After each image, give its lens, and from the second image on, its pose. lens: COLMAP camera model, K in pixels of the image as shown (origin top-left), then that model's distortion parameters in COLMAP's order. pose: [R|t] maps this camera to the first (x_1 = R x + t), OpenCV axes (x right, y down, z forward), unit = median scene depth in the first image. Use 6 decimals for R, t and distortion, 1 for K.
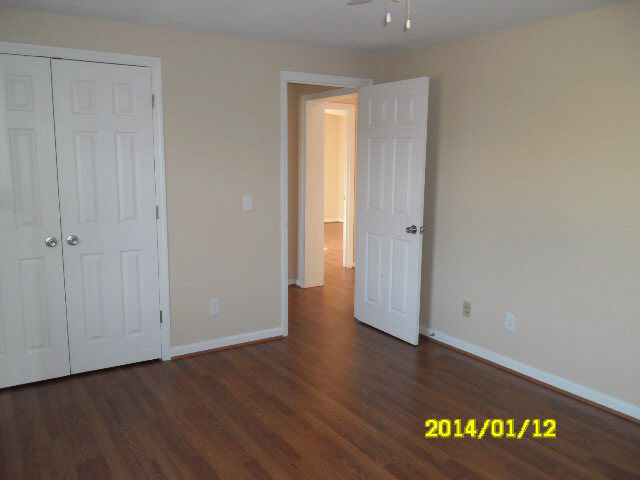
lens RADIAL K [[547.3, 0, 320.0], [0, 547.3, 240.0], [0, 0, 1]] dist [0.001704, -0.003997]
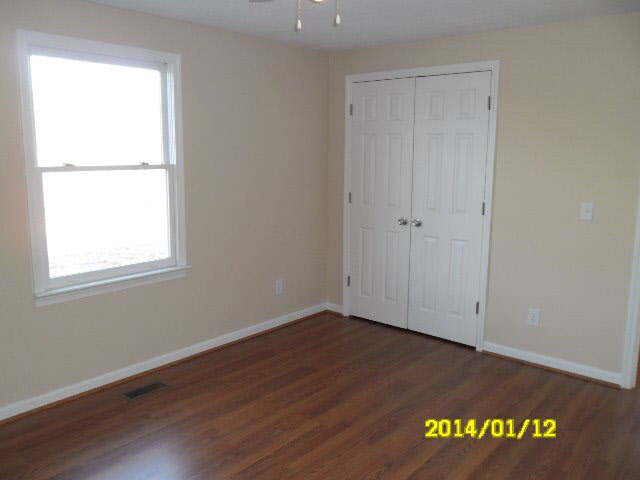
lens RADIAL K [[547.3, 0, 320.0], [0, 547.3, 240.0], [0, 0, 1]] dist [0.001704, -0.003997]
pose [[0.277844, 0.152259, -0.948483, 0.645137], [-0.155194, 0.981503, 0.112098, -0.063224], [0.948007, 0.116054, 0.296335, 0.413623]]
